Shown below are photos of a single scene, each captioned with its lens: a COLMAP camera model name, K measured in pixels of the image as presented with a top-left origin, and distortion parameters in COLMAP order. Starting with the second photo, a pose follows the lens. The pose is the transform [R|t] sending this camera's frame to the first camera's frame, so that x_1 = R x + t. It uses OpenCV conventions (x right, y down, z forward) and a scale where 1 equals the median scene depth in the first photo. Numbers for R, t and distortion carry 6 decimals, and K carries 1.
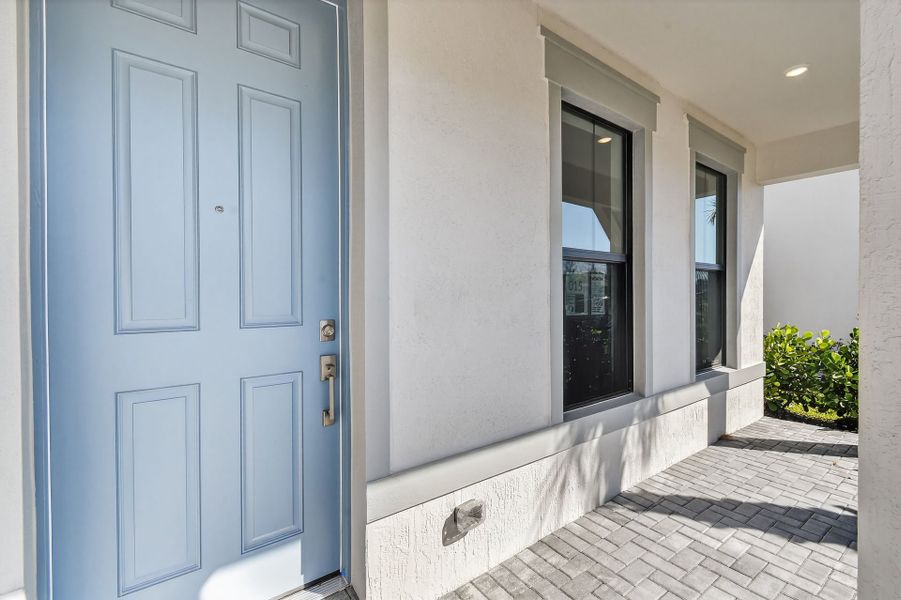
lens RADIAL K [[394.1, 0, 446.8], [0, 394.1, 298.2], [0, 0, 1]] dist [-0.003592, -0.000400]
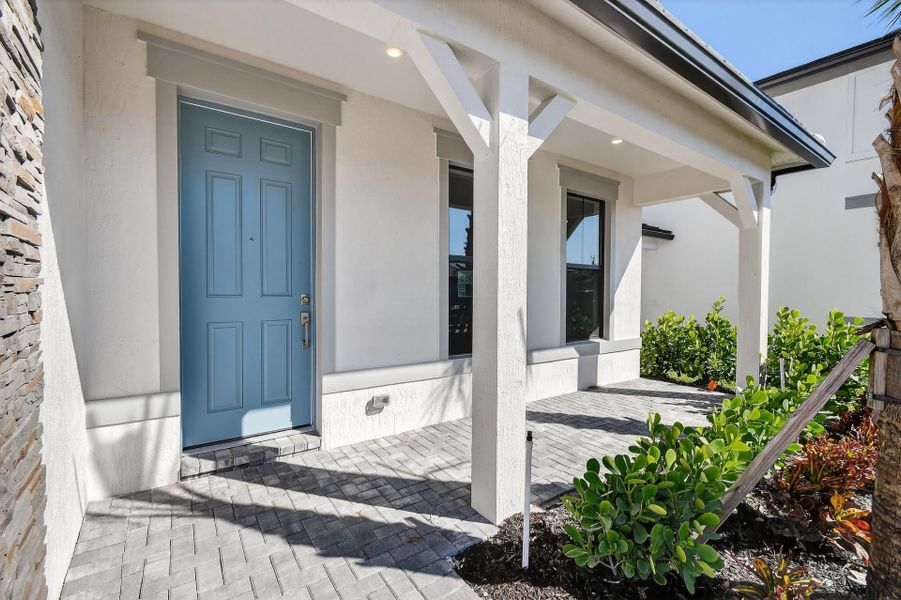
lens RADIAL K [[394.1, 0, 451.3], [0, 394.1, 298.5], [0, 0, 1]] dist [-0.003592, -0.000400]
pose [[0.999906, 0.012670, -0.005262, 0.346729], [-0.012576, 0.999766, 0.017618, 0.025913], [0.005484, -0.017551, 0.999831, -0.759292]]
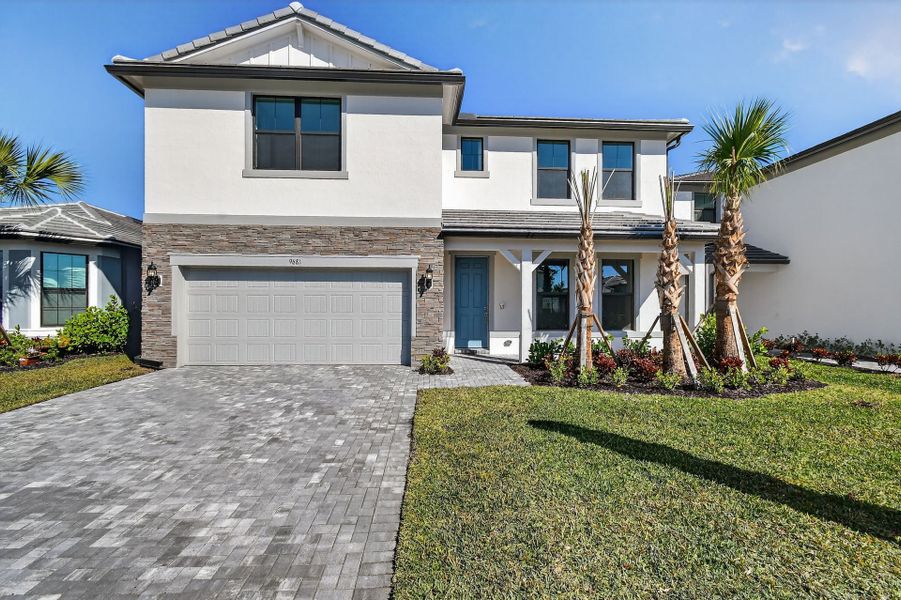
lens RADIAL K [[394.1, 0, 448.2], [0, 394.1, 303.9], [0, 0, 1]] dist [-0.003592, -0.000400]
pose [[0.843082, 0.004324, -0.537767, 2.072025], [-0.012211, 0.999864, -0.011104, 0.070056], [0.537646, 0.015928, 0.843020, -3.727773]]
